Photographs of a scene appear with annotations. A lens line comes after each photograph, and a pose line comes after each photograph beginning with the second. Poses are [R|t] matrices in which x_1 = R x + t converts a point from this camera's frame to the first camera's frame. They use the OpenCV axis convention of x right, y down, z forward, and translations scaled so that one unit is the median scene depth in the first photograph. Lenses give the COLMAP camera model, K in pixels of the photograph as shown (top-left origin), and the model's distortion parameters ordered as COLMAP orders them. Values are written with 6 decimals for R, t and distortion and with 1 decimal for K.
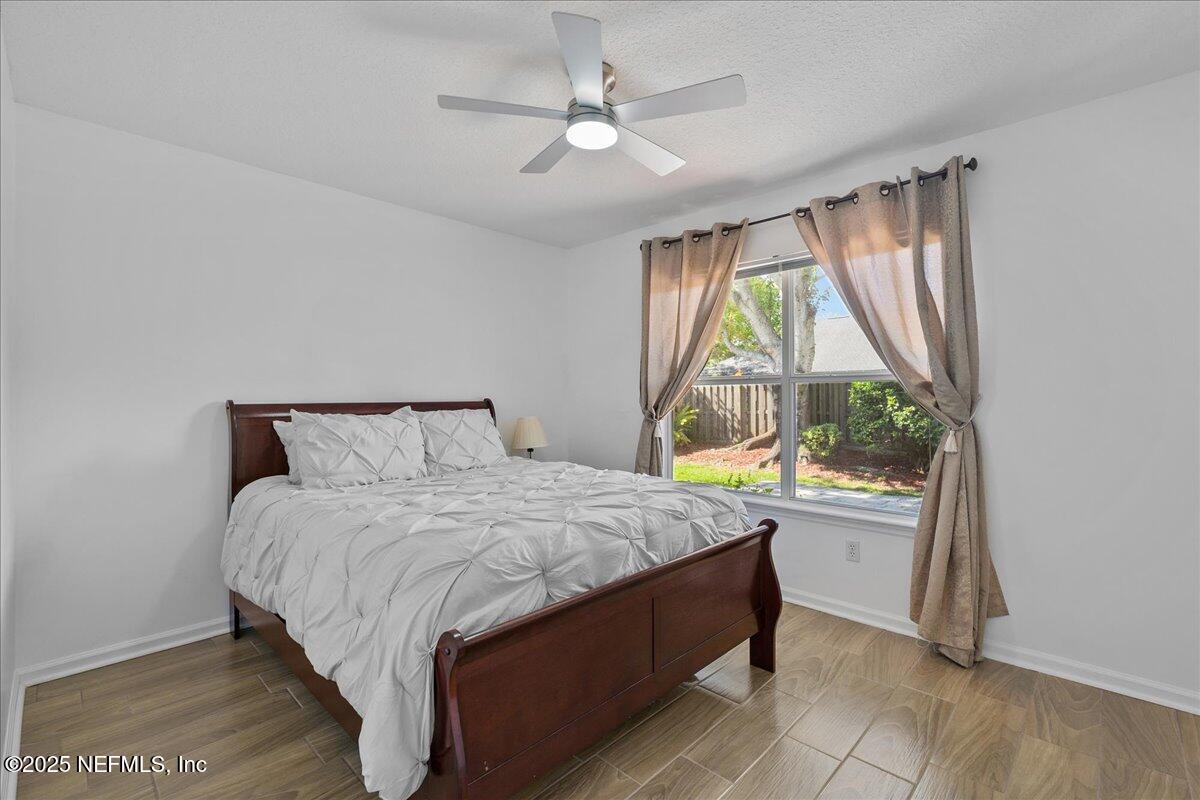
lens RADIAL K [[533.0, 0, 600.0], [0, 533.0, 400.0], [0, 0, 1]] dist [-0.001448, -0.000545]
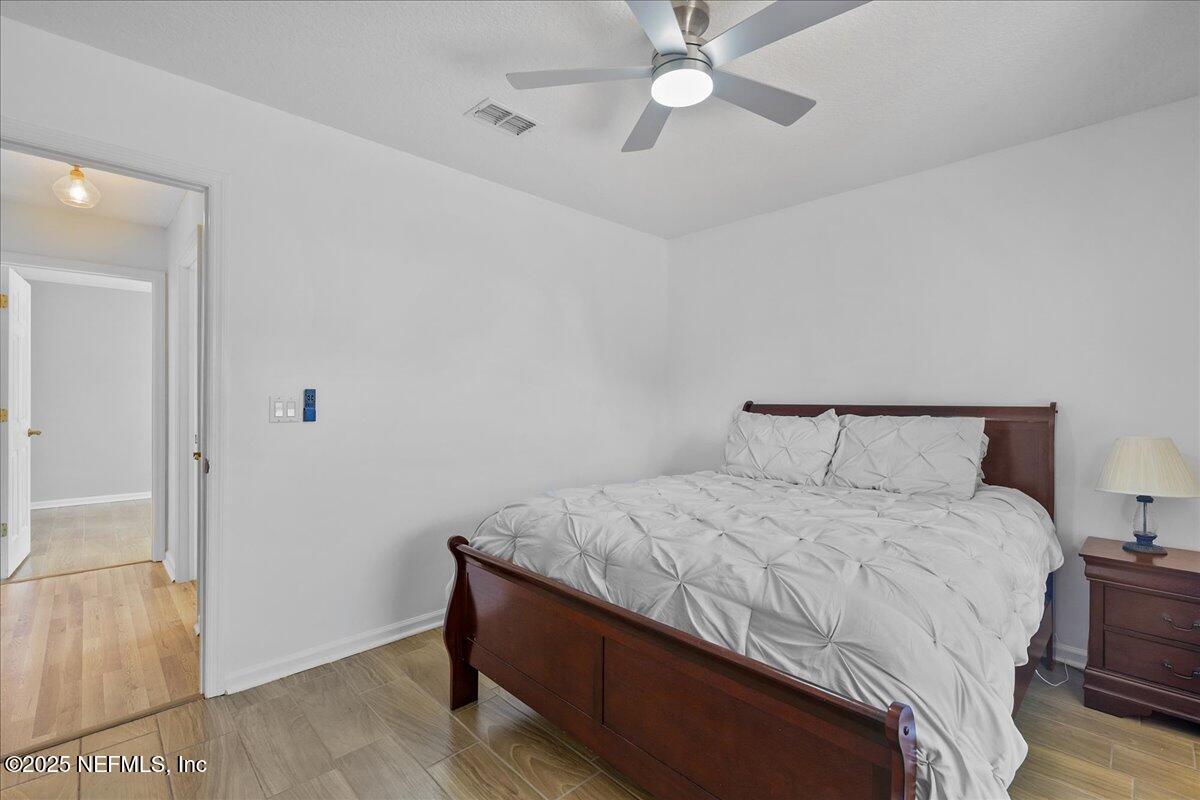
lens RADIAL K [[533.0, 0, 600.0], [0, 533.0, 400.0], [0, 0, 1]] dist [-0.001448, -0.000545]
pose [[-0.036485, -0.000926, -0.999334, 0.659302], [-0.024818, 0.999692, -0.000020, 0.006939], [0.999026, 0.024801, -0.036497, 0.738290]]
